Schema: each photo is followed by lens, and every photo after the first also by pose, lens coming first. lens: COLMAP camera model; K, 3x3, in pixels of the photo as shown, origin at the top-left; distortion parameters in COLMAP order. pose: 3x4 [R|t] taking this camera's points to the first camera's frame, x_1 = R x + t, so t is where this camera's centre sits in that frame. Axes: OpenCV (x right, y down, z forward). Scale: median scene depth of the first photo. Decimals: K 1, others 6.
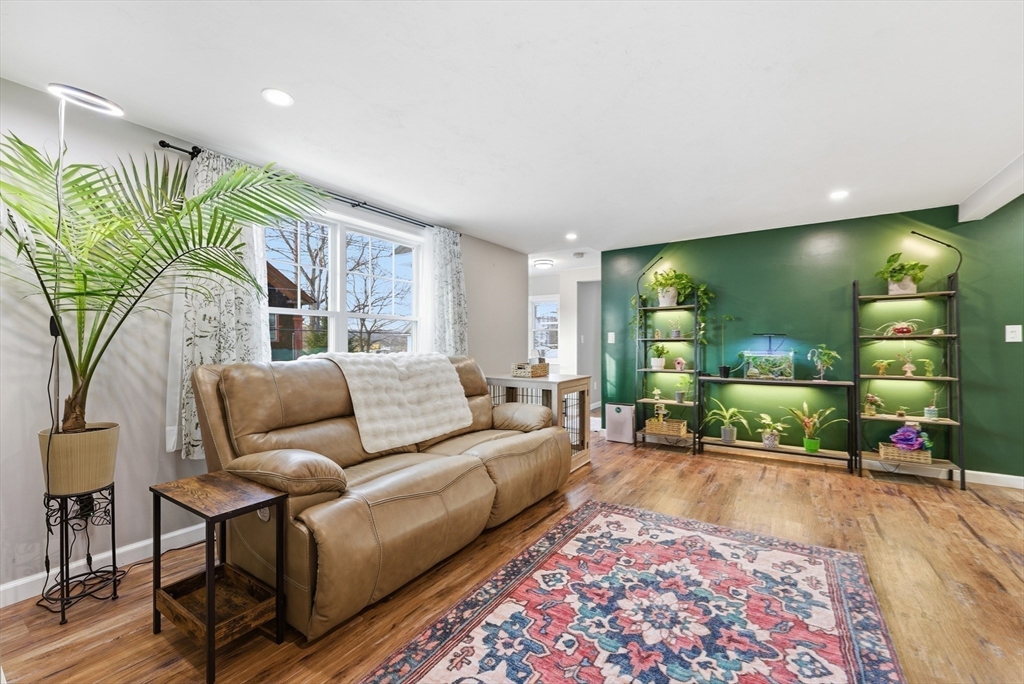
lens RADIAL K [[416.1, 0, 513.0], [0, 416.1, 335.6], [0, 0, 1]] dist [-0.004831, -0.000186]
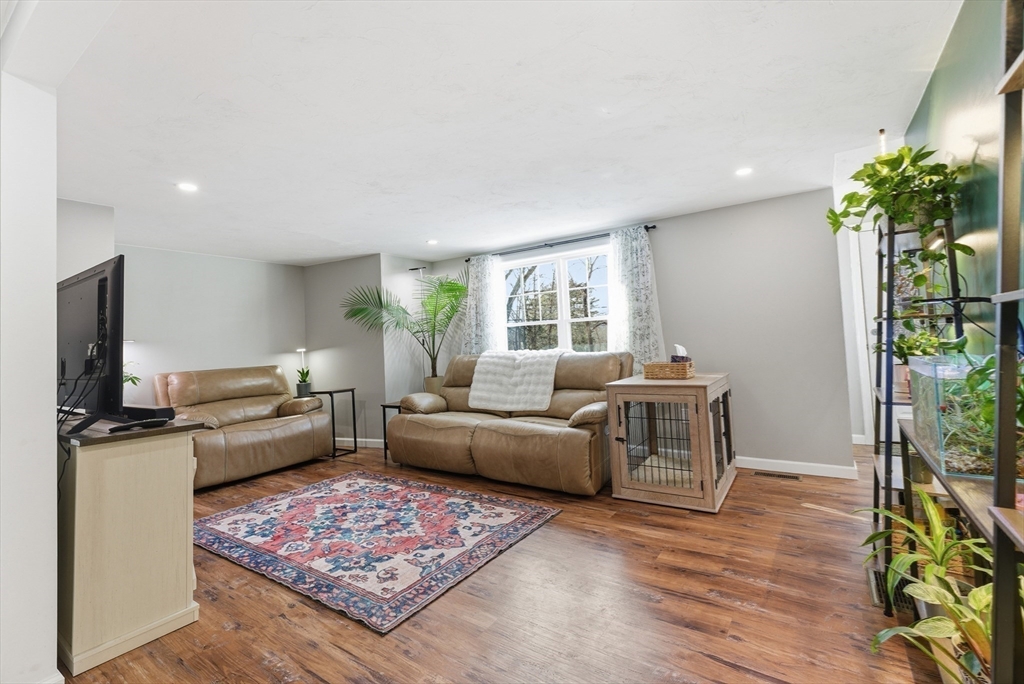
lens RADIAL K [[458.3, 0, 512.0], [0, 458.3, 317.8], [0, 0, 1]] dist [-0.002037, -0.000203]
pose [[-0.012527, -0.044341, -0.998938, 1.625494], [0.064572, 0.996895, -0.045060, 0.000016], [0.997834, -0.065068, -0.009625, 1.217044]]
